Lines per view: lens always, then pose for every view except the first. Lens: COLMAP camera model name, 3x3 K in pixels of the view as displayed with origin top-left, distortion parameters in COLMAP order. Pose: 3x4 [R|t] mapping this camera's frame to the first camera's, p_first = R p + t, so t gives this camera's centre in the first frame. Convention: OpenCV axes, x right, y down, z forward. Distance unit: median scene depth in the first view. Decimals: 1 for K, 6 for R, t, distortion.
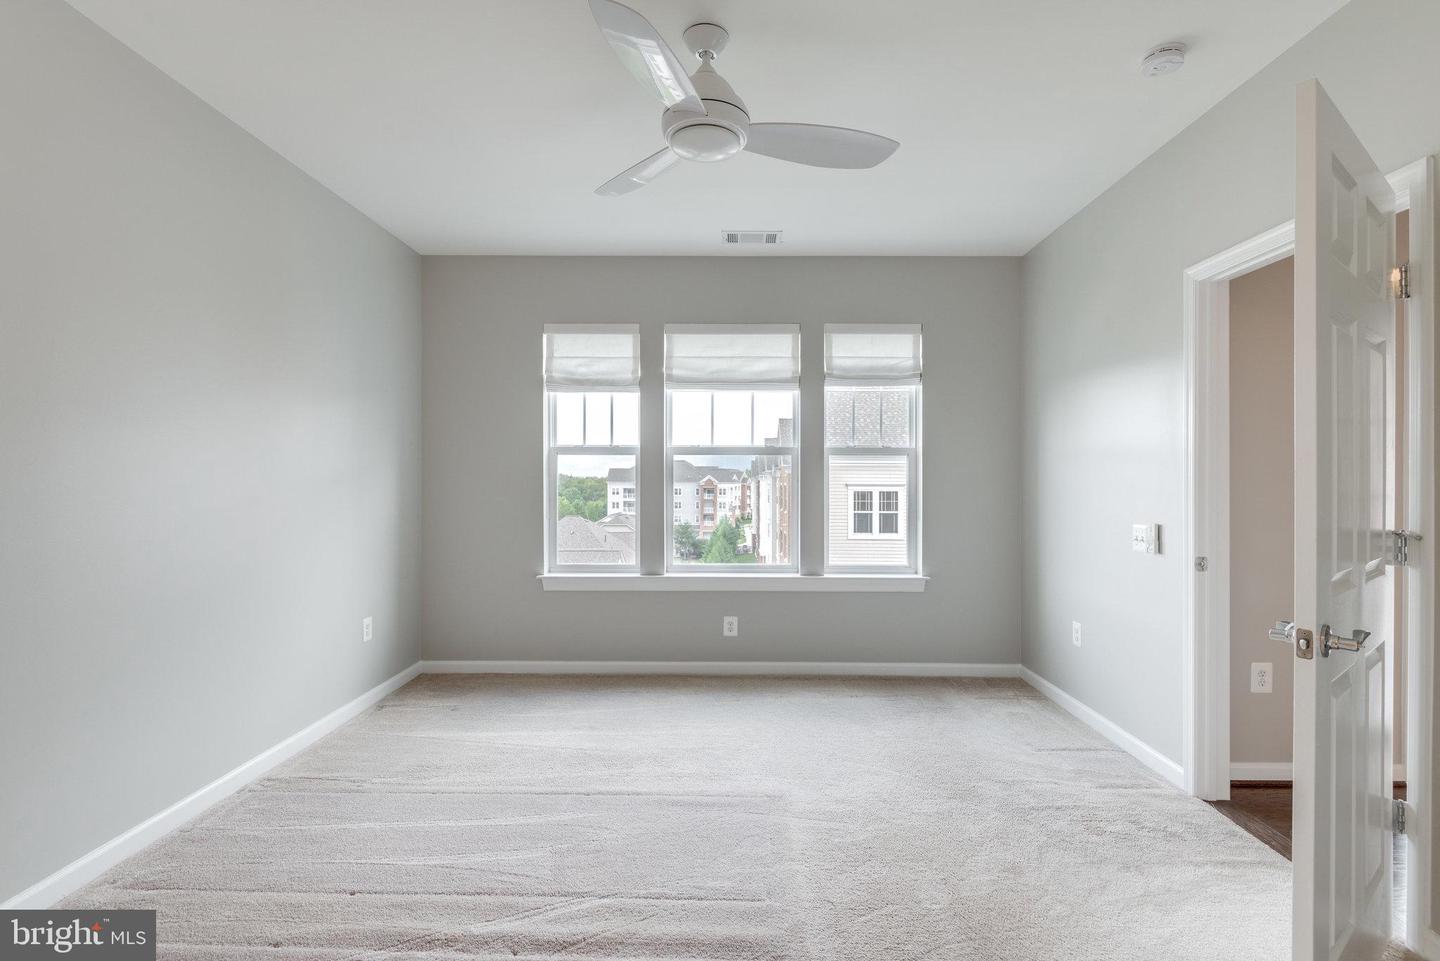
lens RADIAL K [[685.3, 0, 717.2], [0, 685.3, 482.2], [0, 0, 1]] dist [0.021281, -0.015064]
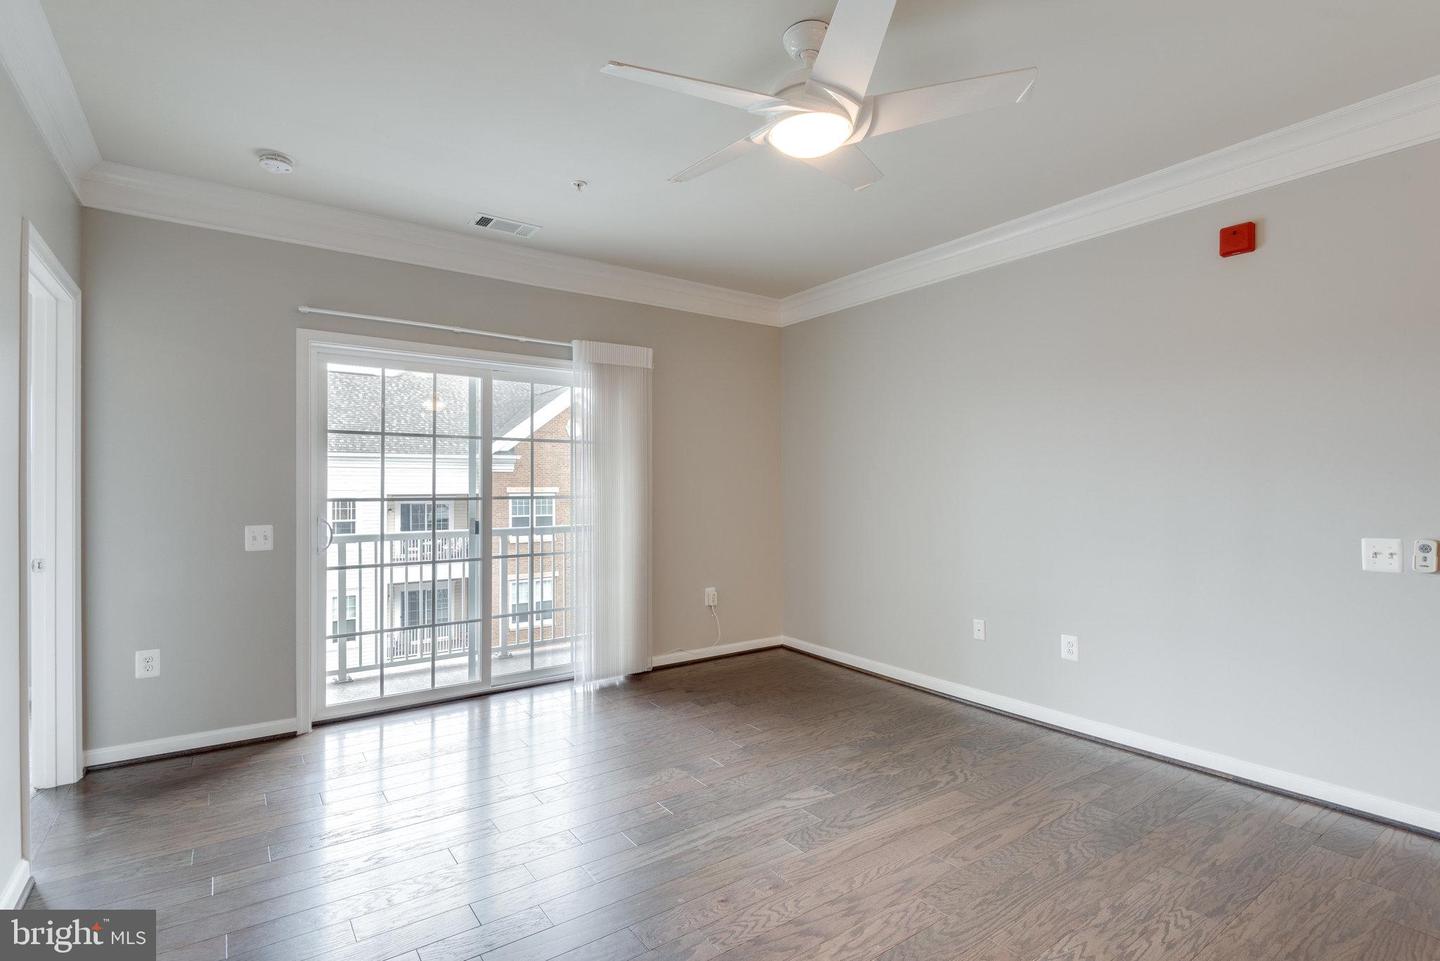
lens RADIAL K [[685.3, 0, 730.7], [0, 685.3, 492.4], [0, 0, 1]] dist [0.021281, -0.015064]
pose [[0.789694, -0.014553, 0.613329, -0.201352], [0.007370, 0.999872, 0.014235, -0.002332], [-0.613457, -0.006721, 0.789699, 0.049815]]
